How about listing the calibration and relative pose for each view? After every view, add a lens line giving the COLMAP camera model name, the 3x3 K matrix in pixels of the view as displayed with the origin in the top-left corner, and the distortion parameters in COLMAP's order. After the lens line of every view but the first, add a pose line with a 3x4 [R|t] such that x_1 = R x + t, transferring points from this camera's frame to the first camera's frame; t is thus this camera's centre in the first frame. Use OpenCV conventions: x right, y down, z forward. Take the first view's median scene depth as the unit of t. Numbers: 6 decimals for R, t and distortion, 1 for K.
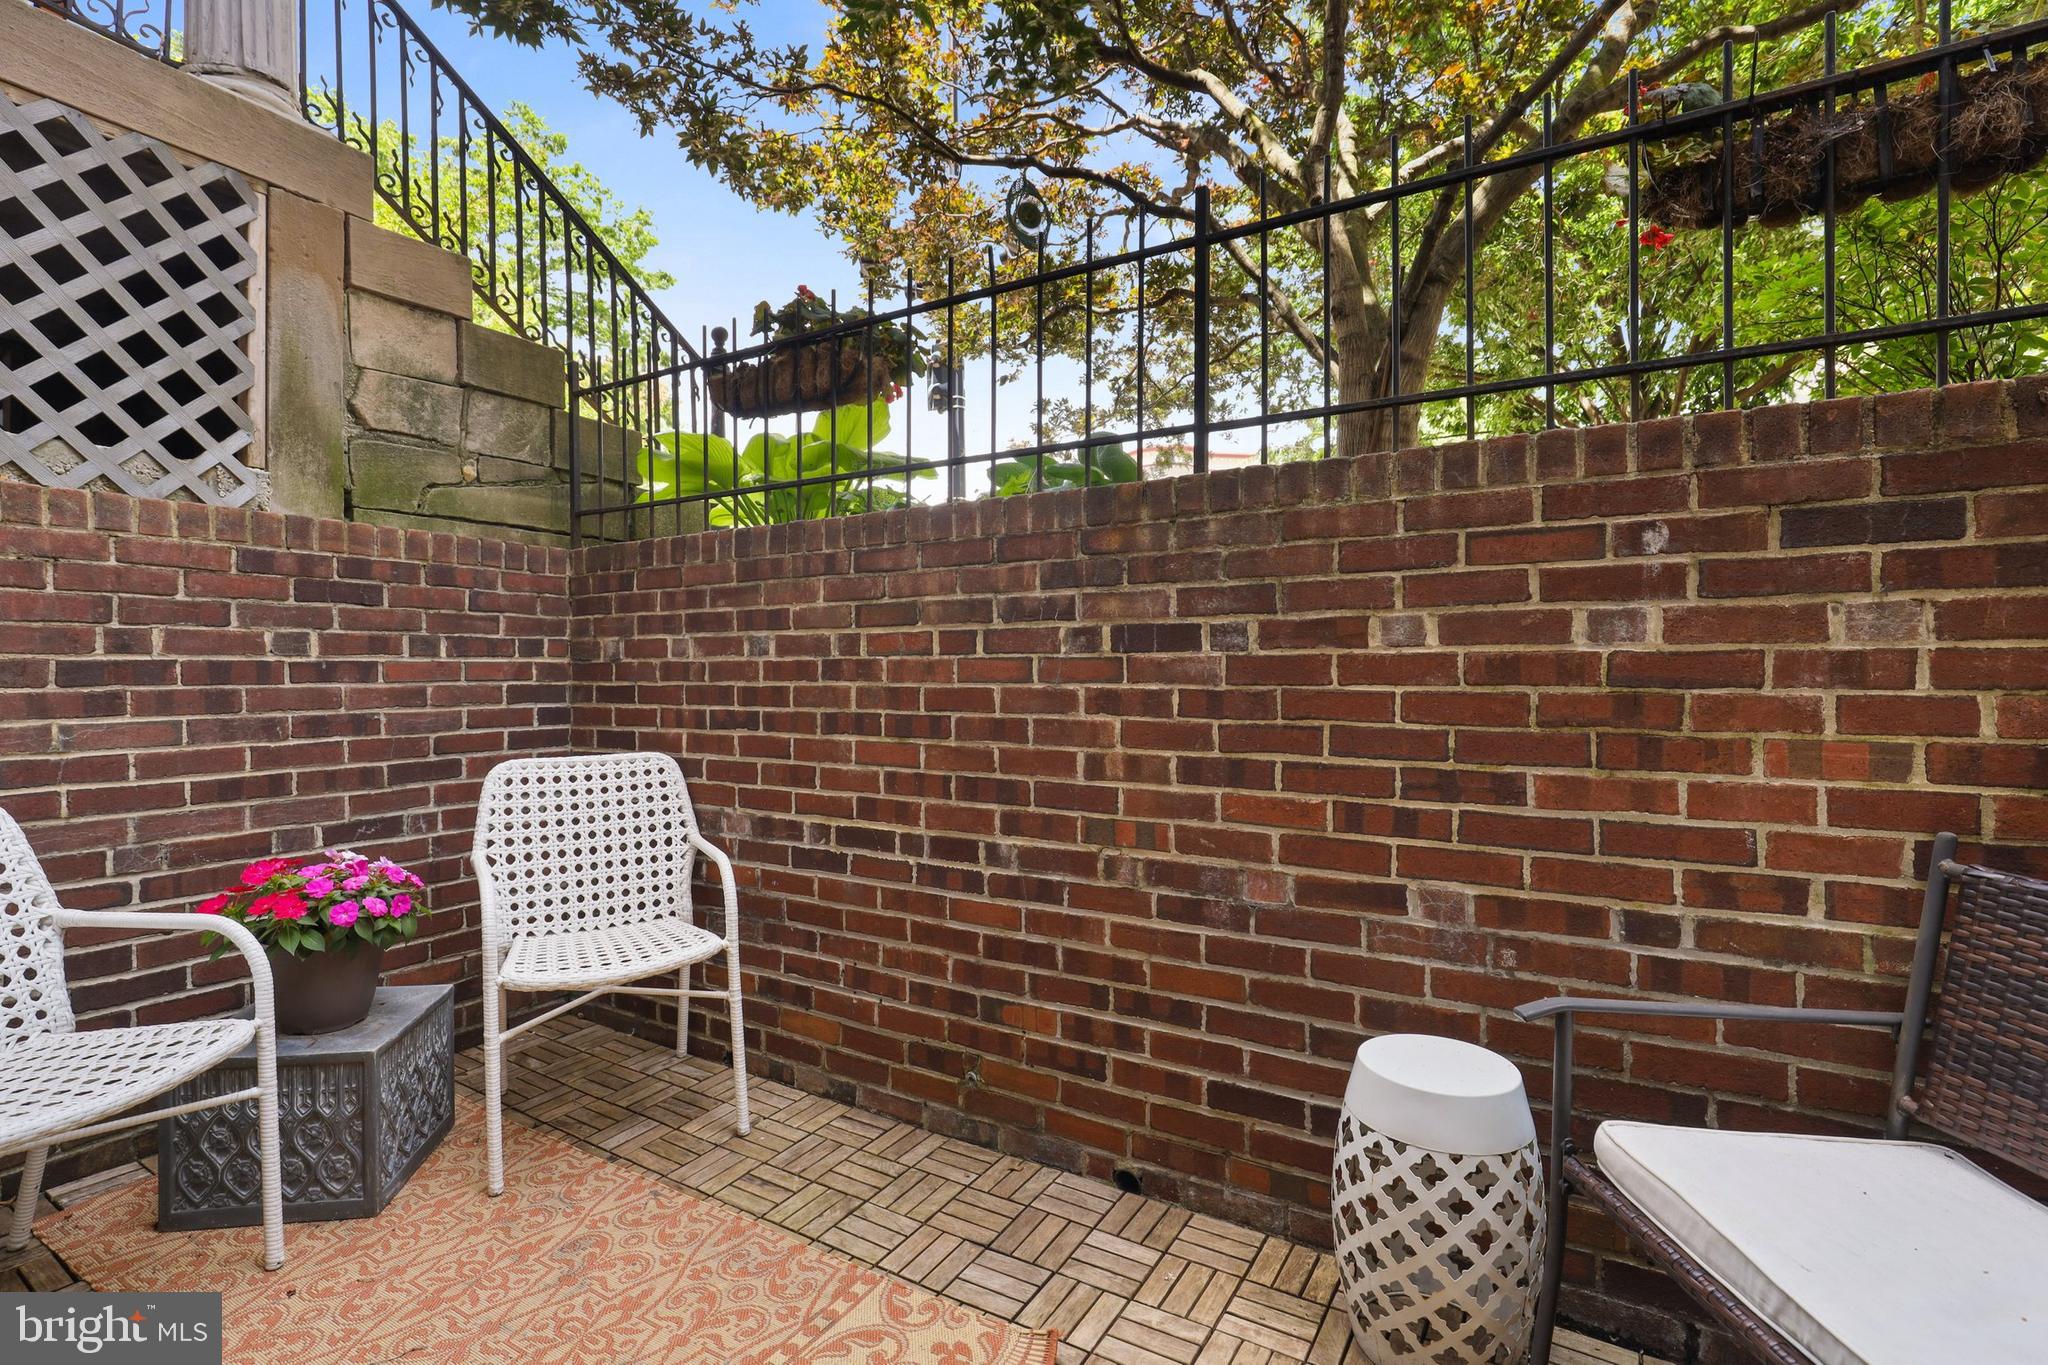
lens RADIAL K [[925.9, 0, 1027.9], [0, 925.9, 683.1], [0, 0, 1]] dist [-0.016104, 0.004830]
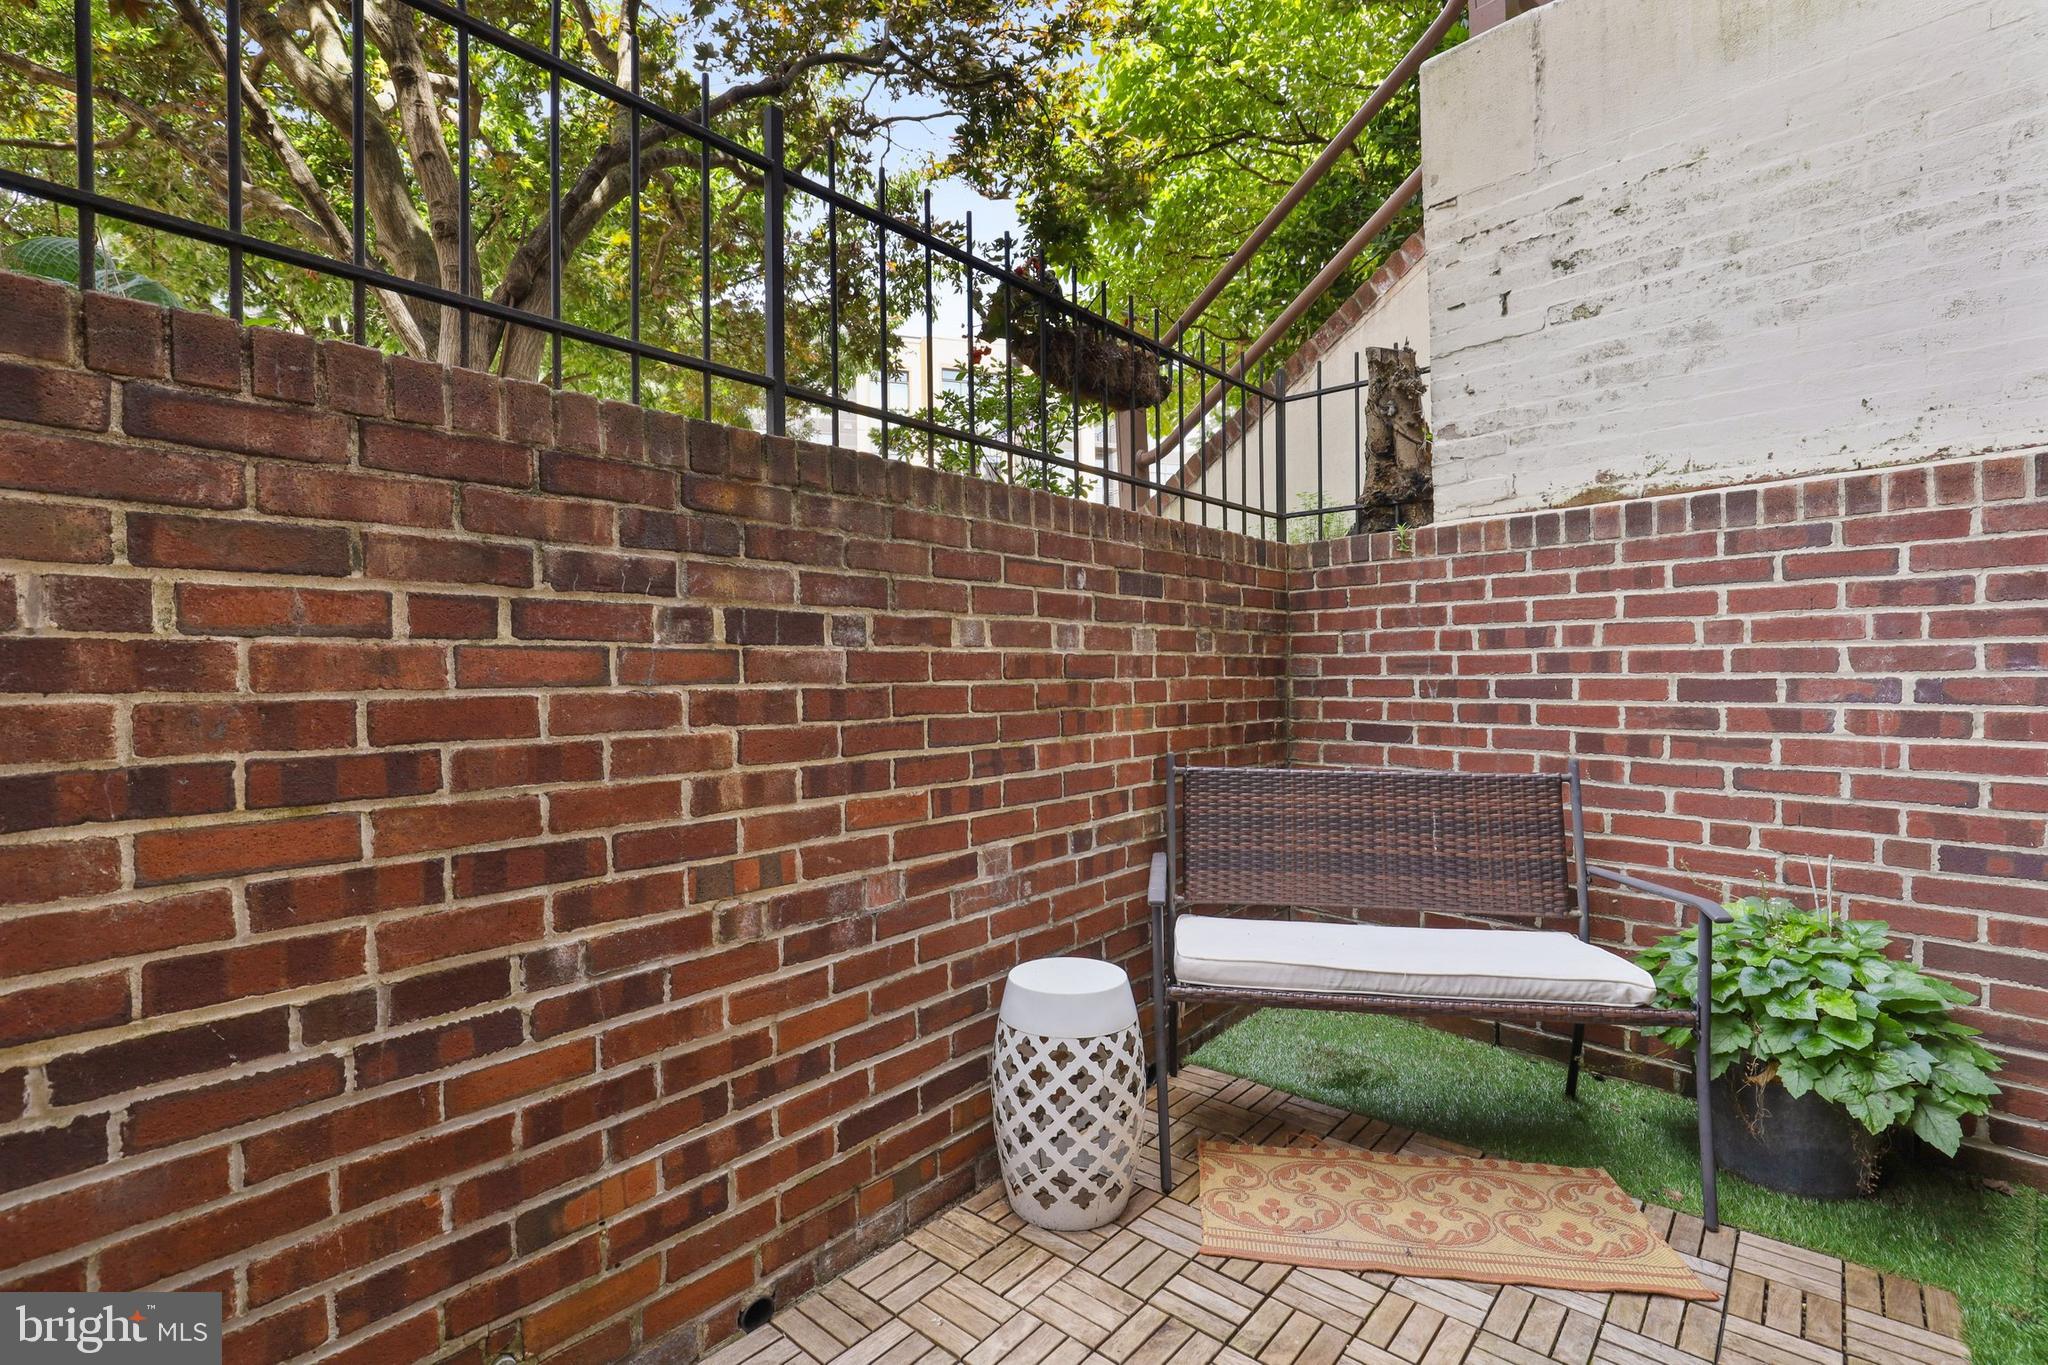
lens RADIAL K [[925.9, 0, 1026.7], [0, 925.9, 676.4], [0, 0, 1]] dist [-0.016104, 0.004830]
pose [[0.178337, -0.008219, 0.983935, -0.621380], [0.014962, 0.999872, 0.005640, -0.006721], [-0.983856, 0.013715, 0.178438, 0.623299]]
